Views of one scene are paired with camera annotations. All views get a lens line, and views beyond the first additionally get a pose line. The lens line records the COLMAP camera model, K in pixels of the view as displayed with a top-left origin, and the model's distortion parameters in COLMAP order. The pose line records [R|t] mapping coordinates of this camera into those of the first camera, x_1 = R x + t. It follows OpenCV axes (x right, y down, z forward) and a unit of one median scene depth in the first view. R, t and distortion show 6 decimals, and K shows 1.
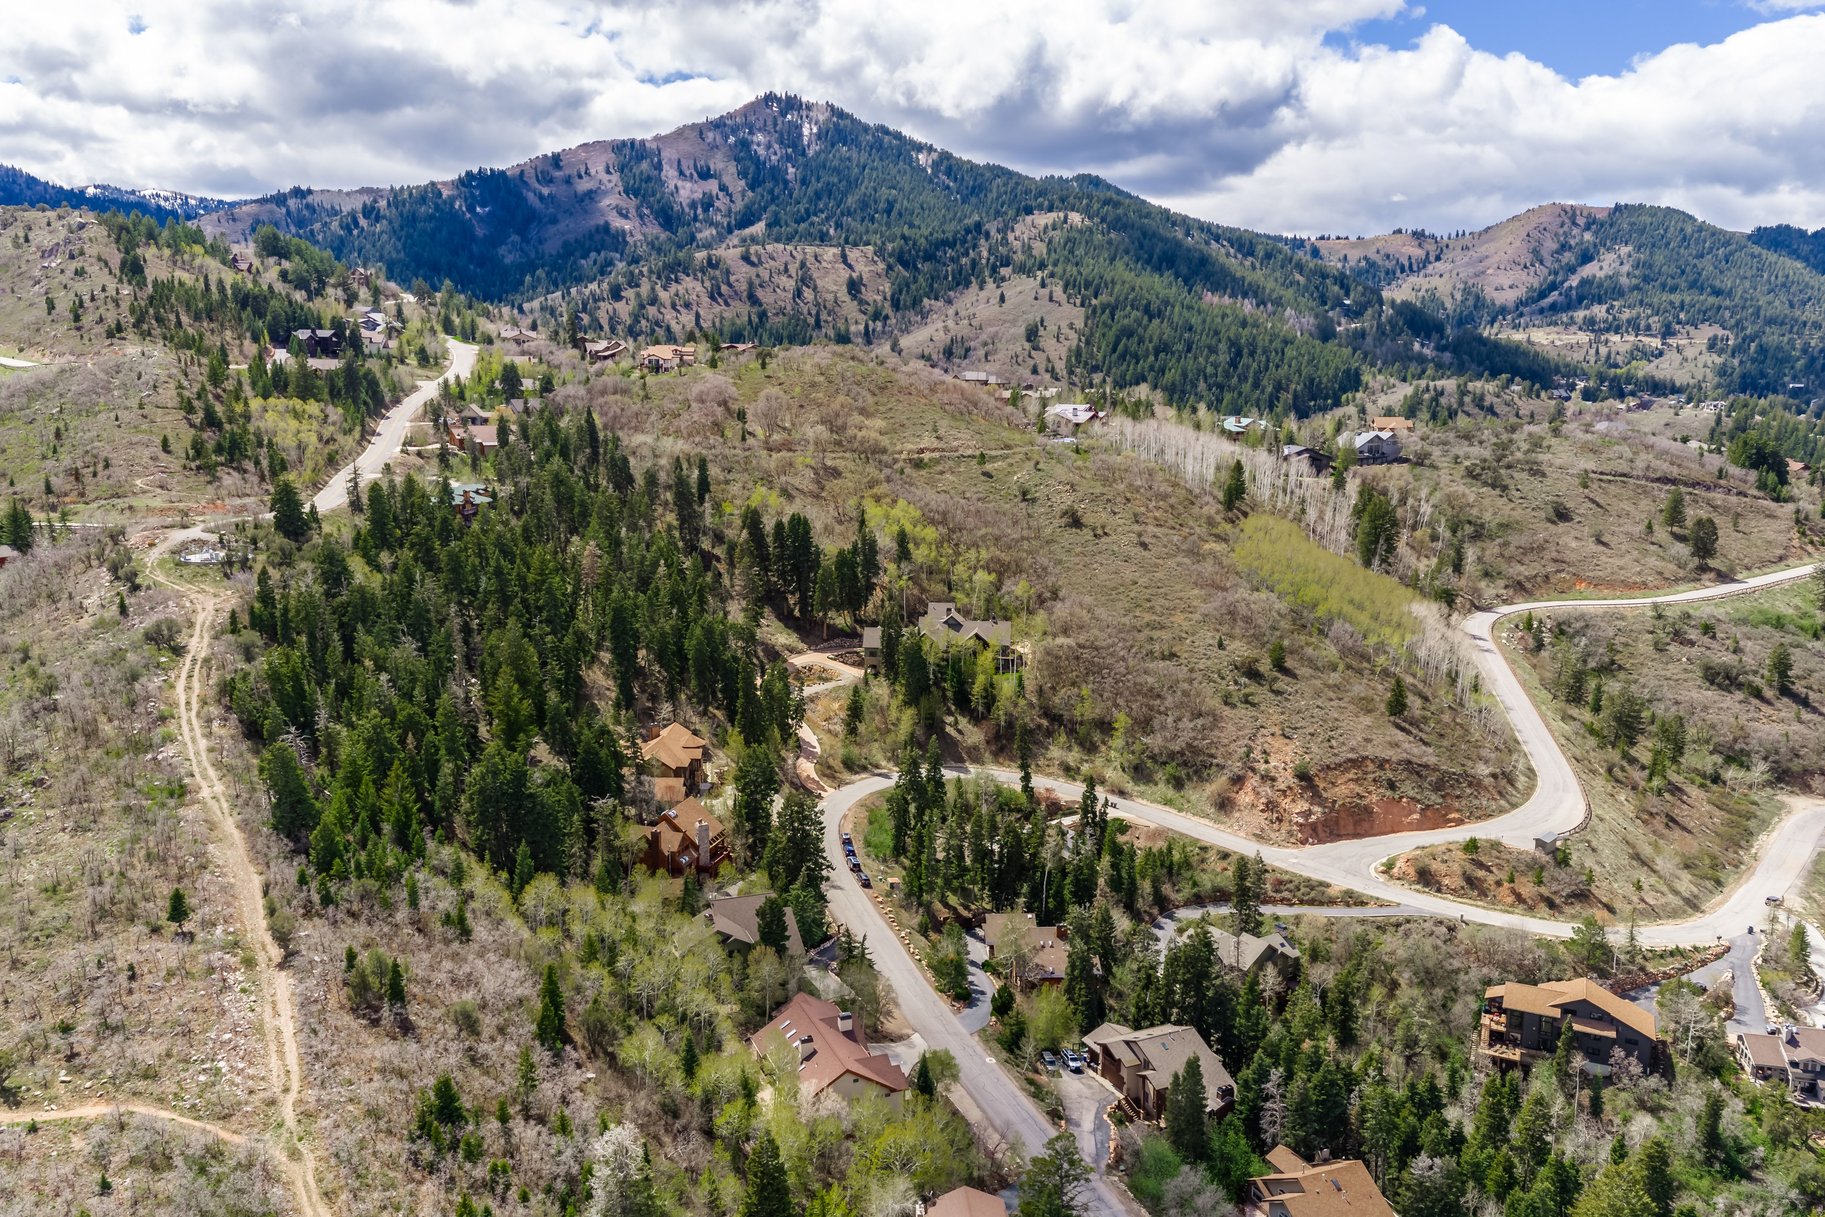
lens RADIAL K [[1520.3, 0, 902.9], [0, 1520.3, 600.7], [0, 0, 1]] dist [0.096178, -0.029331]
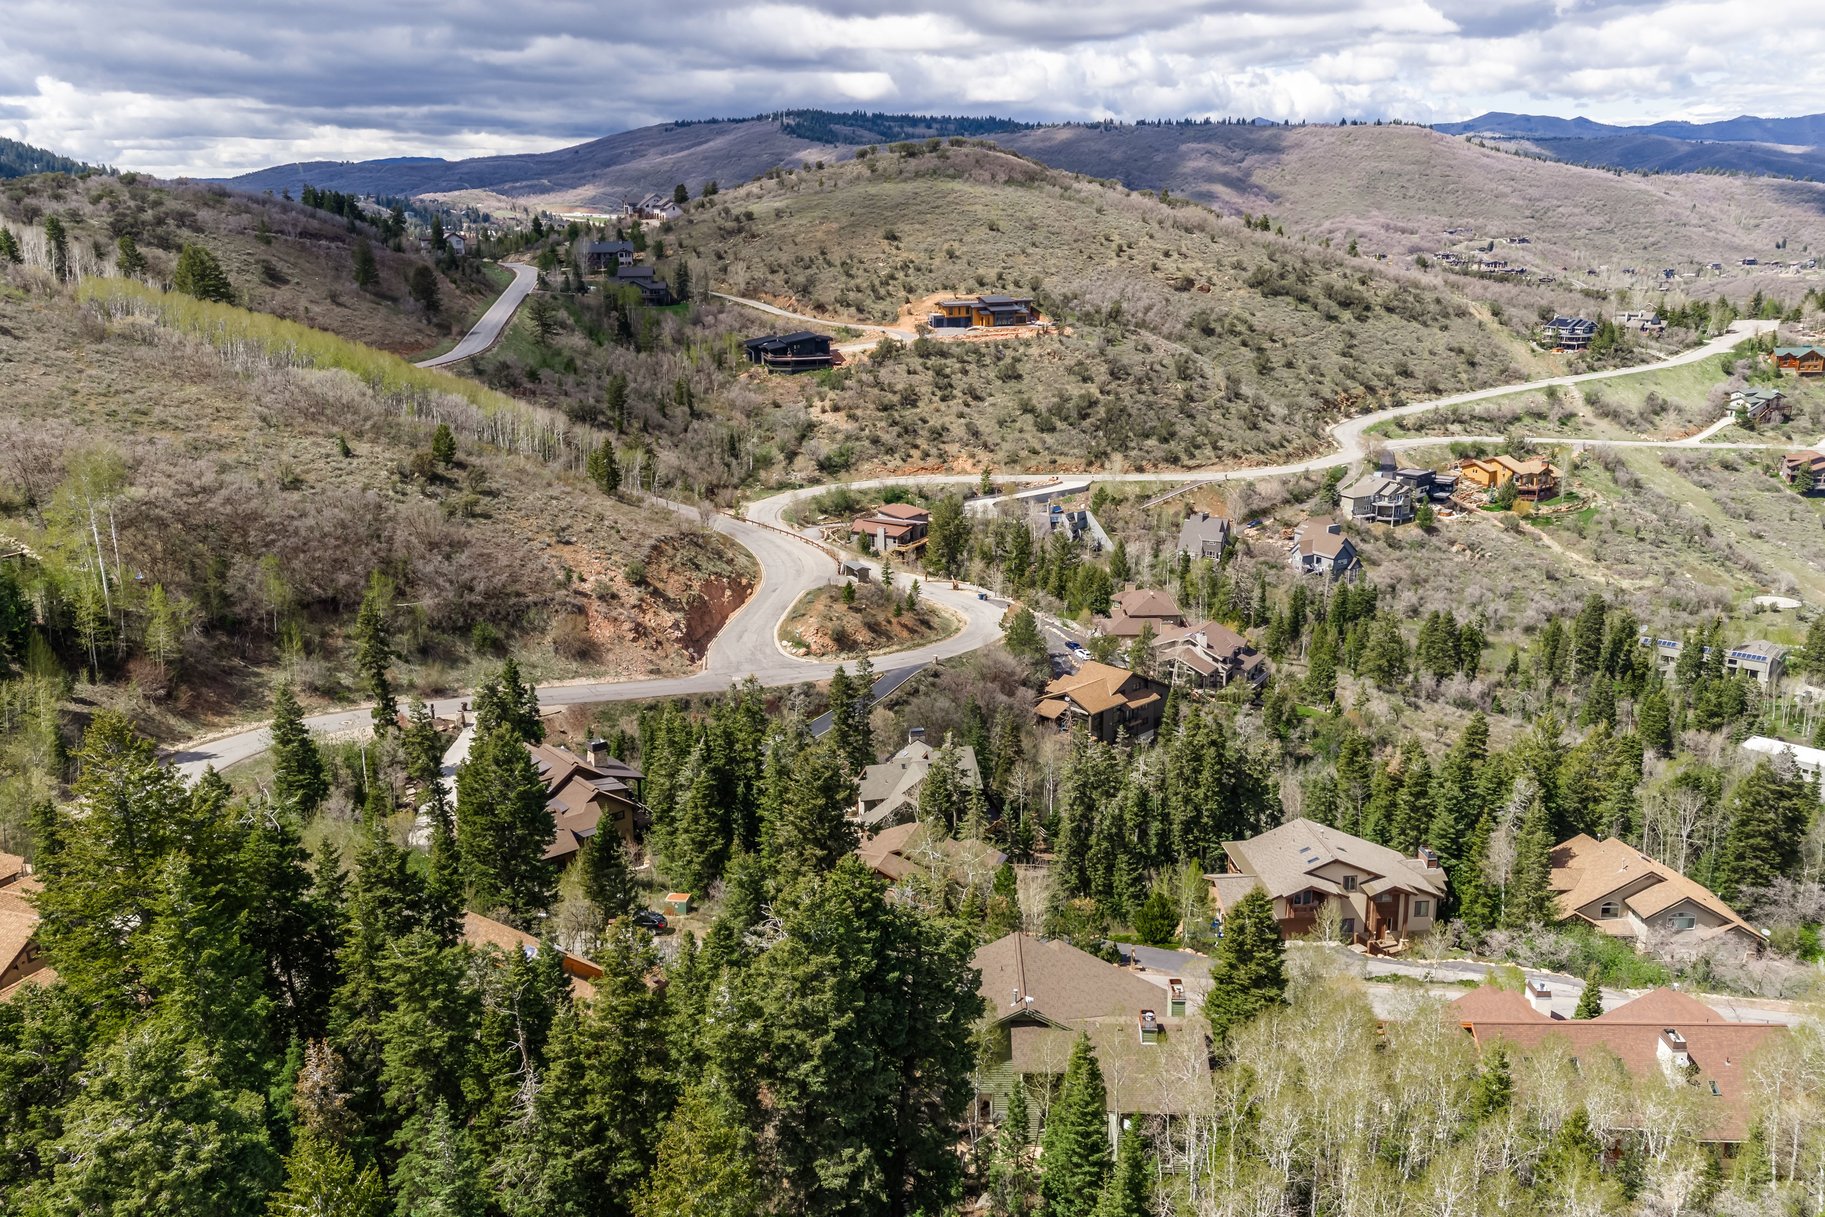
lens RADIAL K [[1520.3, 0, 944.0], [0, 1520.3, 577.4], [0, 0, 1]] dist [0.096178, -0.029331]
pose [[0.334025, -0.244935, 0.910184, -0.241768], [0.174537, 0.965019, 0.195639, -0.002167], [-0.926264, 0.093512, 0.365090, 0.420742]]
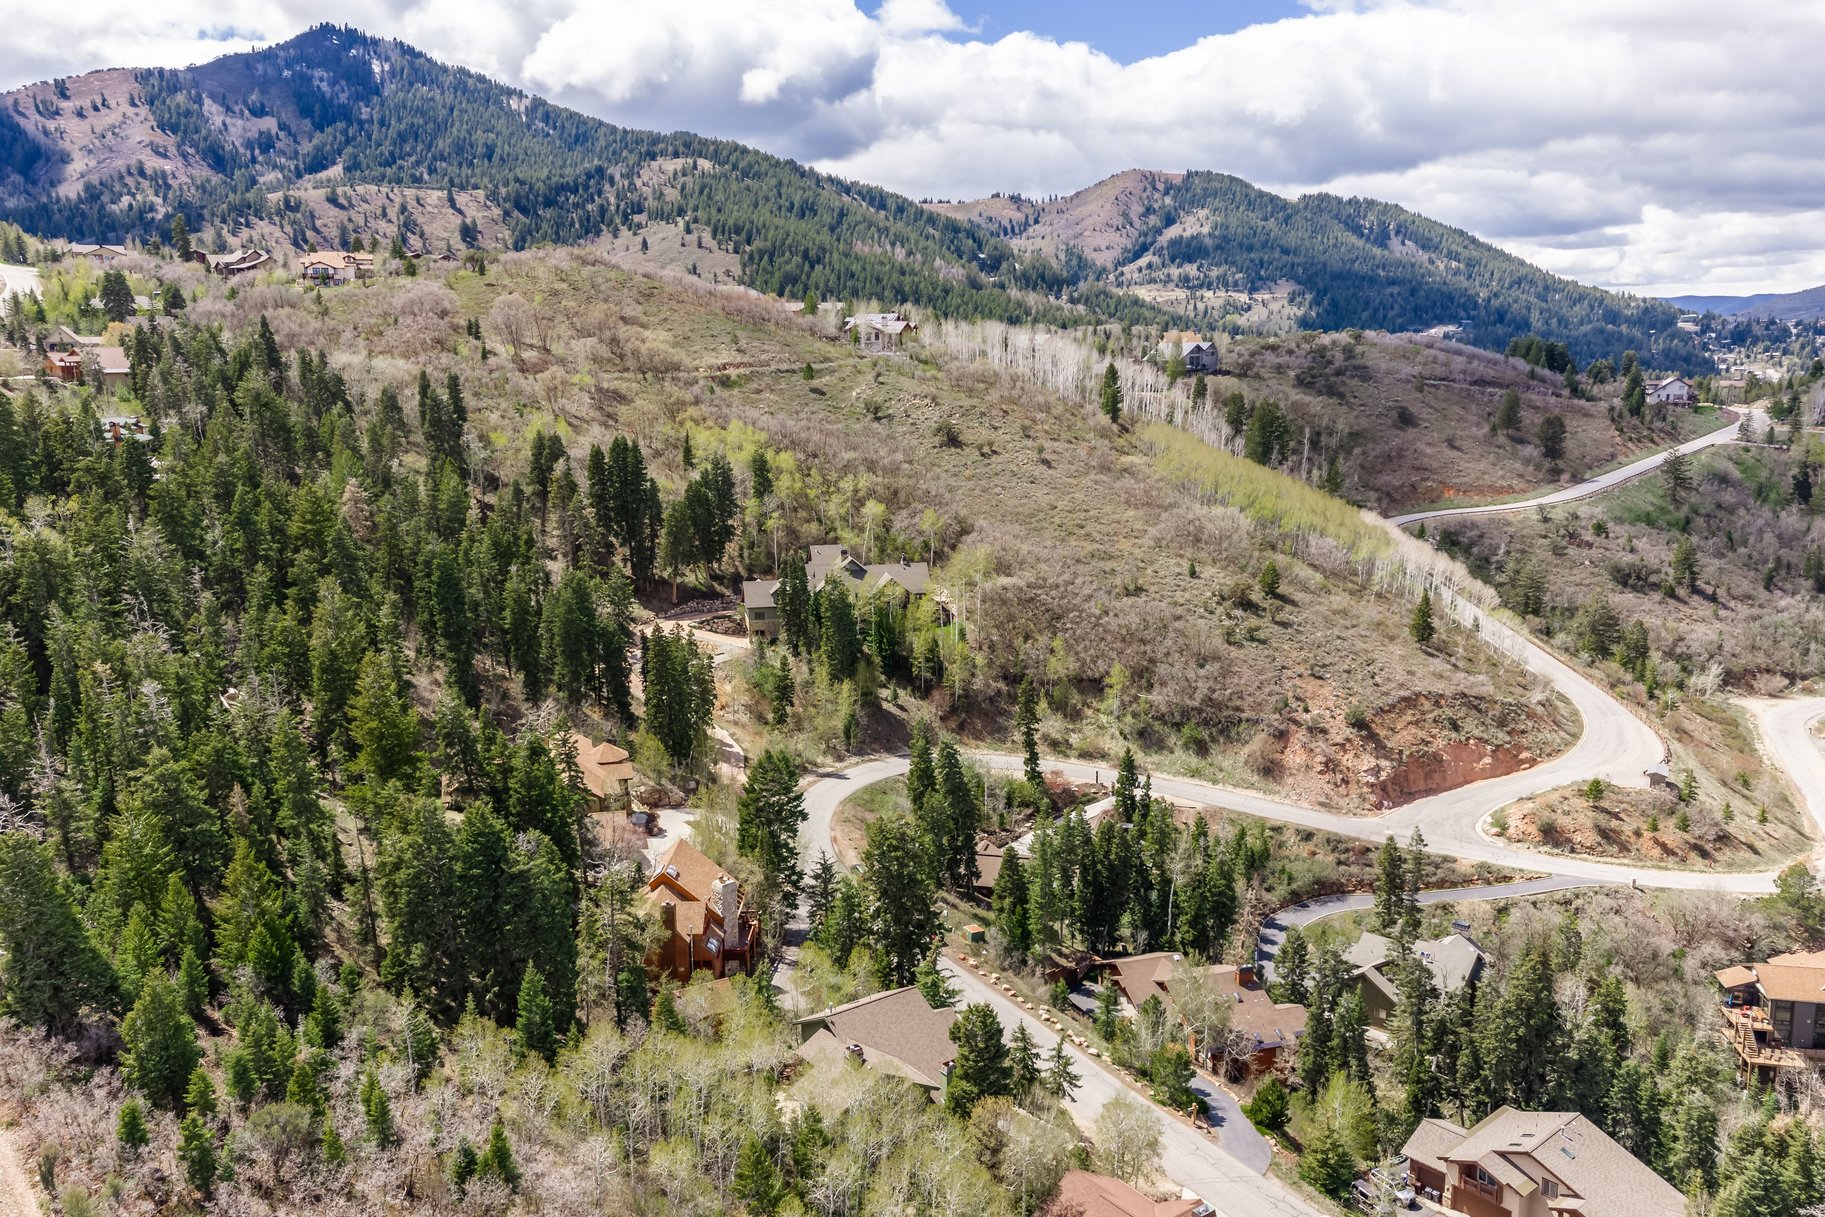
lens RADIAL K [[1520.3, 0, 914.7], [0, 1520.3, 601.1], [0, 0, 1]] dist [0.096178, -0.029331]
pose [[0.960719, -0.068799, 0.268862, -0.117355], [0.065212, 0.997623, 0.022262, 0.012922], [-0.269754, -0.003854, 0.962921, 0.208329]]
